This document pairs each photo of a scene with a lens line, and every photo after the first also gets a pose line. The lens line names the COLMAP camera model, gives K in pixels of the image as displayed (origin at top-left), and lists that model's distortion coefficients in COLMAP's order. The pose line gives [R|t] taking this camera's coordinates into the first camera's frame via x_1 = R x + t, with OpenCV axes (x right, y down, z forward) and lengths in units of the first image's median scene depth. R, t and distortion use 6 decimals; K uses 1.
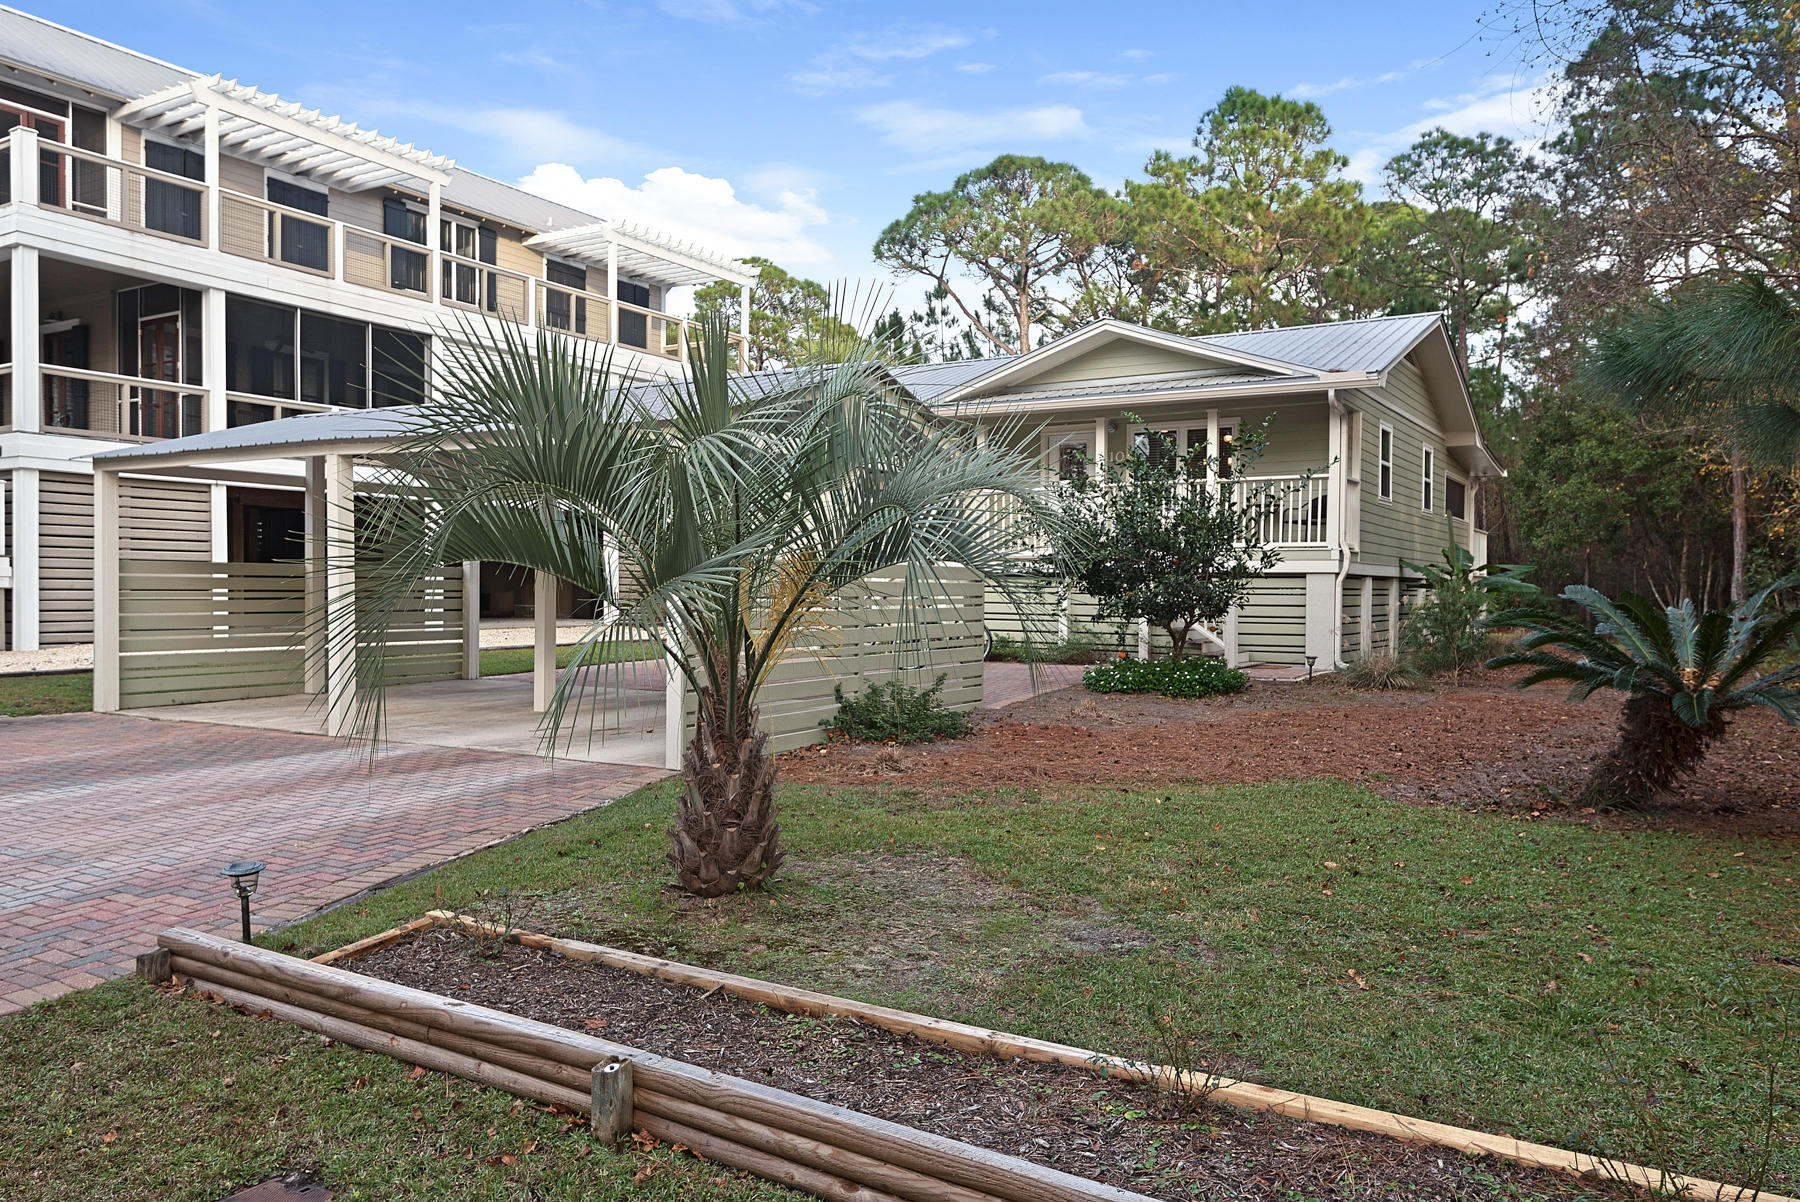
lens RADIAL K [[1267.8, 0, 900.0], [0, 1267.8, 601.0], [0, 0, 1]] dist [0.029482, -0.005213]
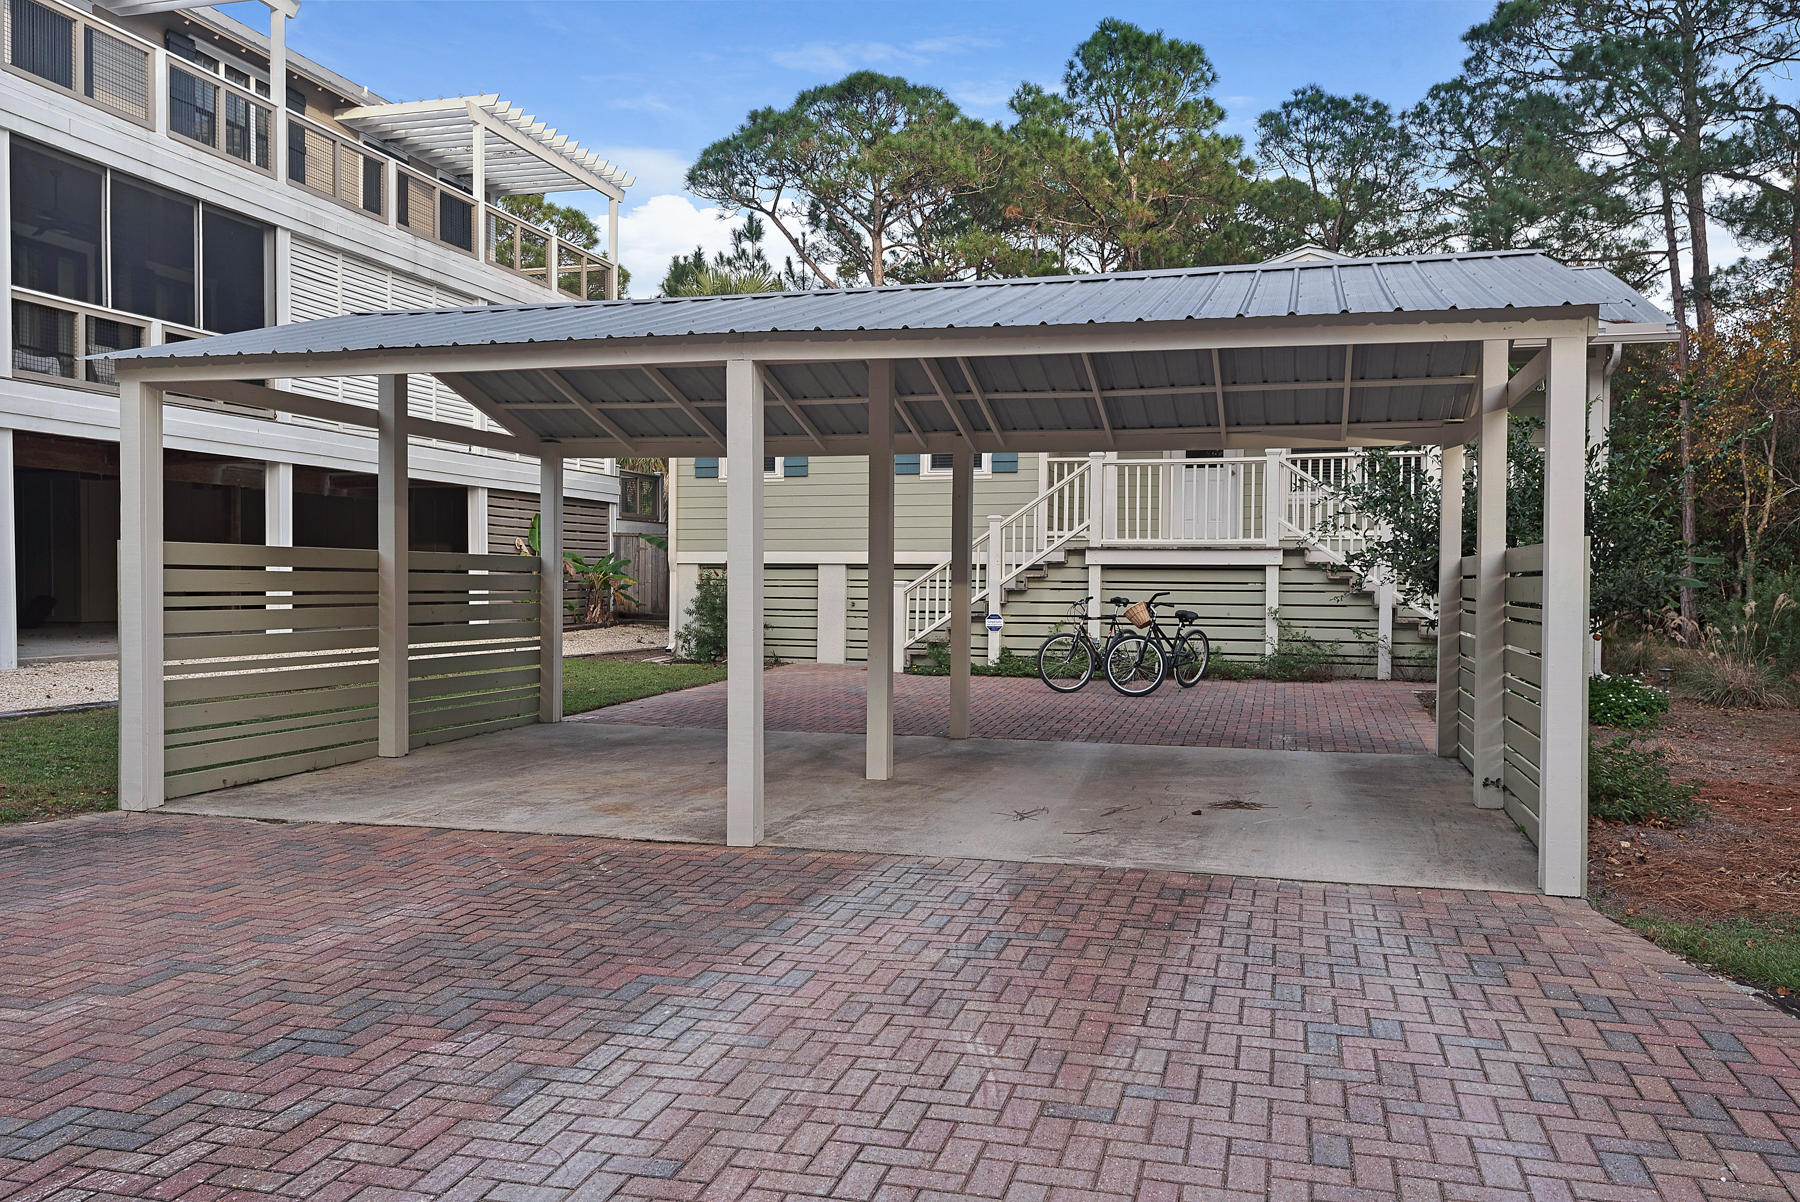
lens RADIAL K [[1396.8, 0, 900.0], [0, 1396.8, 601.0], [0, 0, 1]] dist [0.026970, -0.003028]
pose [[0.966339, -0.006658, 0.257185, -0.653080], [0.005939, 0.999976, 0.003569, -0.008235], [-0.257202, -0.001922, 0.966356, 0.446865]]
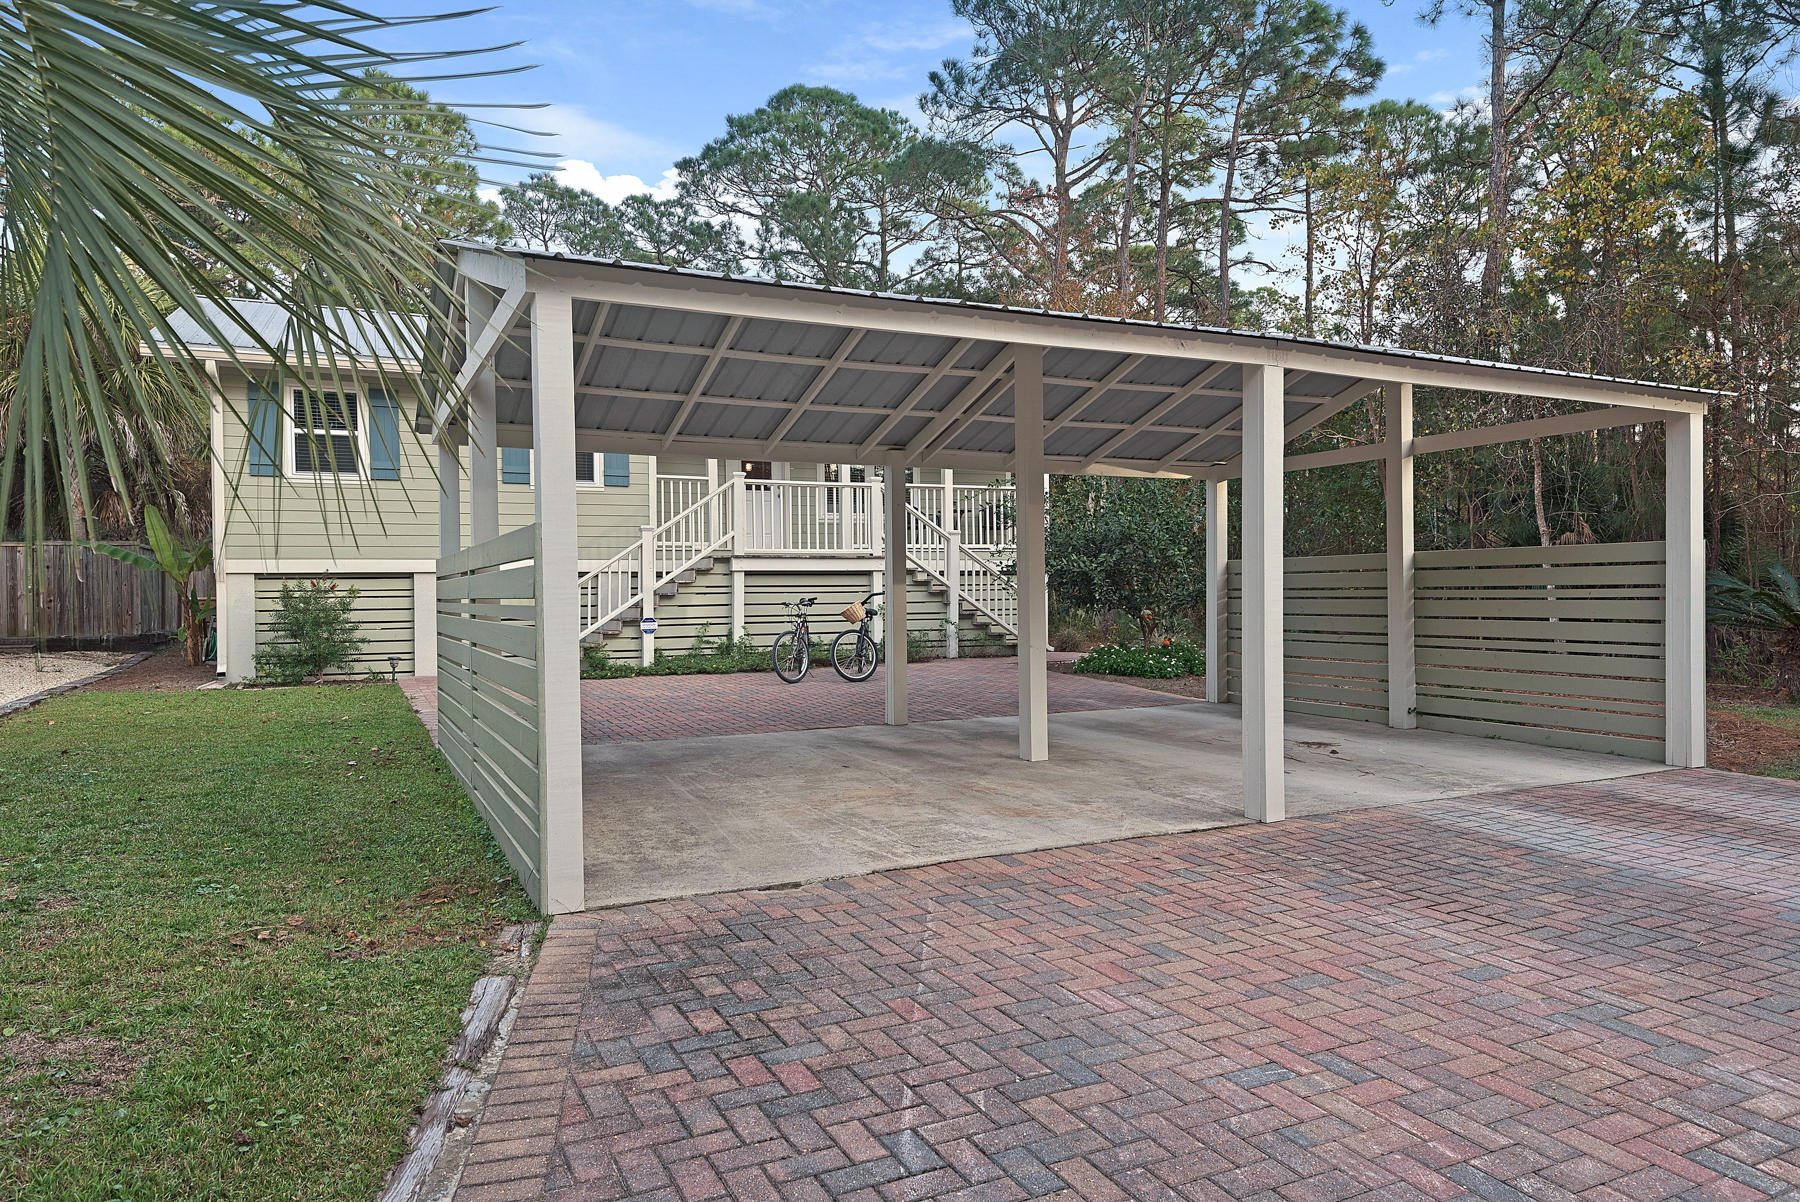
lens RADIAL K [[1133.7, 0, 898.0], [0, 1133.7, 628.3], [0, 0, 1]] dist [-0.003506, 0.000679]
pose [[0.546235, -0.043113, 0.836522, -1.217738], [0.027103, 0.999061, 0.033792, -0.013644], [-0.837193, 0.004214, 0.546891, 1.035130]]
